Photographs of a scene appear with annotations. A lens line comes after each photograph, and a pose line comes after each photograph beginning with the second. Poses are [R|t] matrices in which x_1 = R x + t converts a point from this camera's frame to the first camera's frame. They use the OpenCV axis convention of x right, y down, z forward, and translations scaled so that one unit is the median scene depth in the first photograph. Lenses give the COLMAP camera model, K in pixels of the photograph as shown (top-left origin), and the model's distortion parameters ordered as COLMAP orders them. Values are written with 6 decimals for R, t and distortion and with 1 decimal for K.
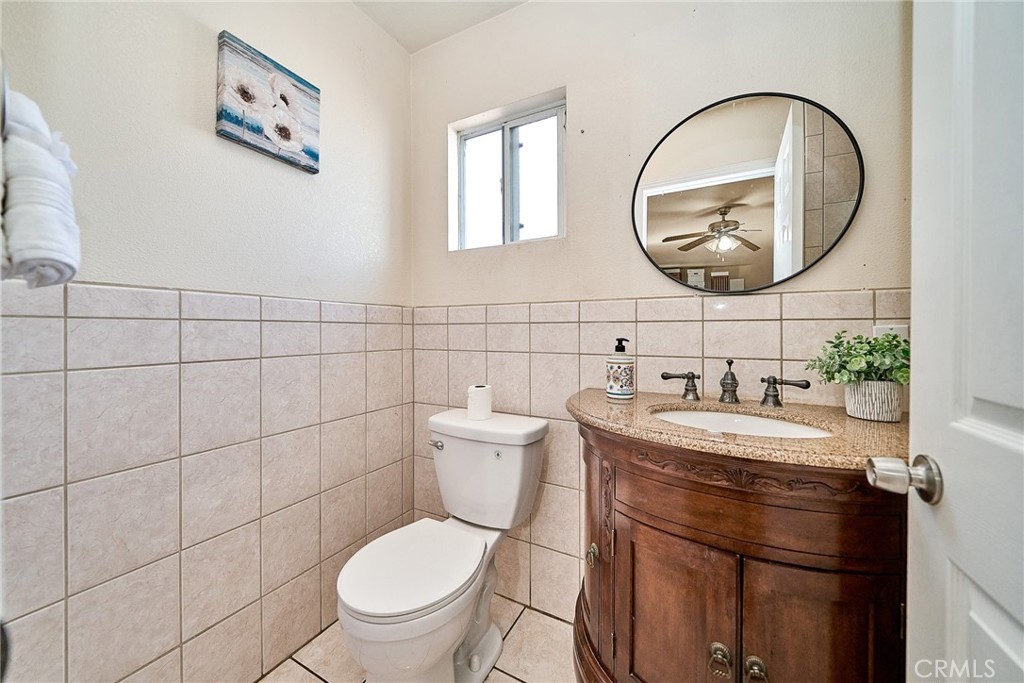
lens RADIAL K [[362.9, 0, 508.7], [0, 362.9, 341.1], [0, 0, 1]] dist [-0.001399, -0.000141]
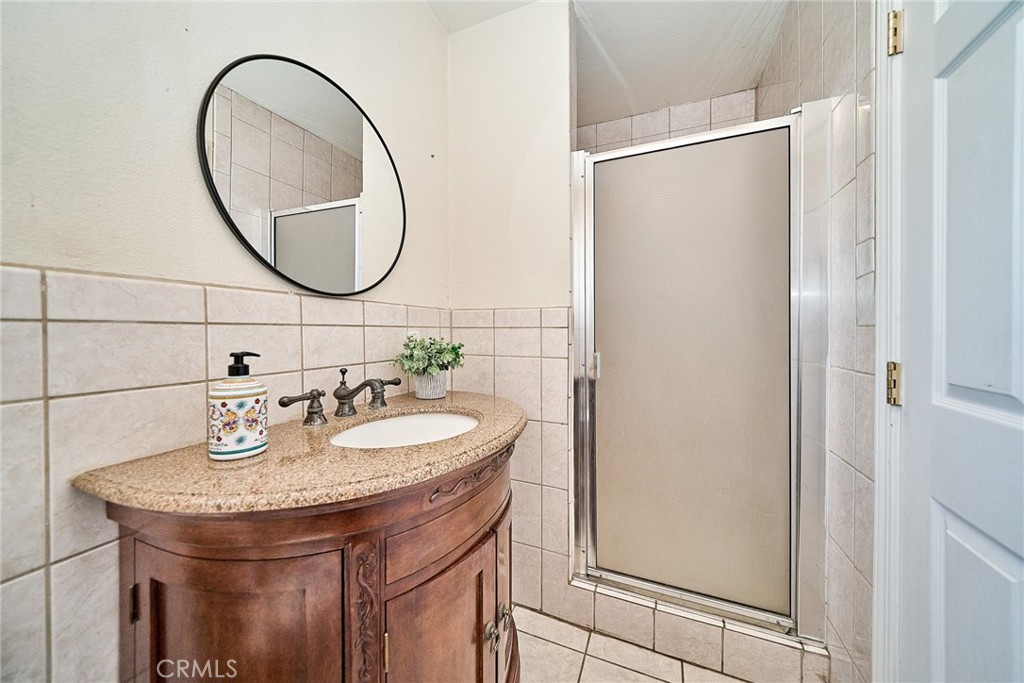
lens RADIAL K [[343.1, 0, 512.5], [0, 343.1, 336.8], [0, 0, 1]] dist [-0.002456, -0.000093]
pose [[-0.087320, -0.012061, 0.996107, -0.284173], [0.032874, 0.999347, 0.014982, -0.027079], [-0.995638, 0.034054, -0.086866, 0.630950]]
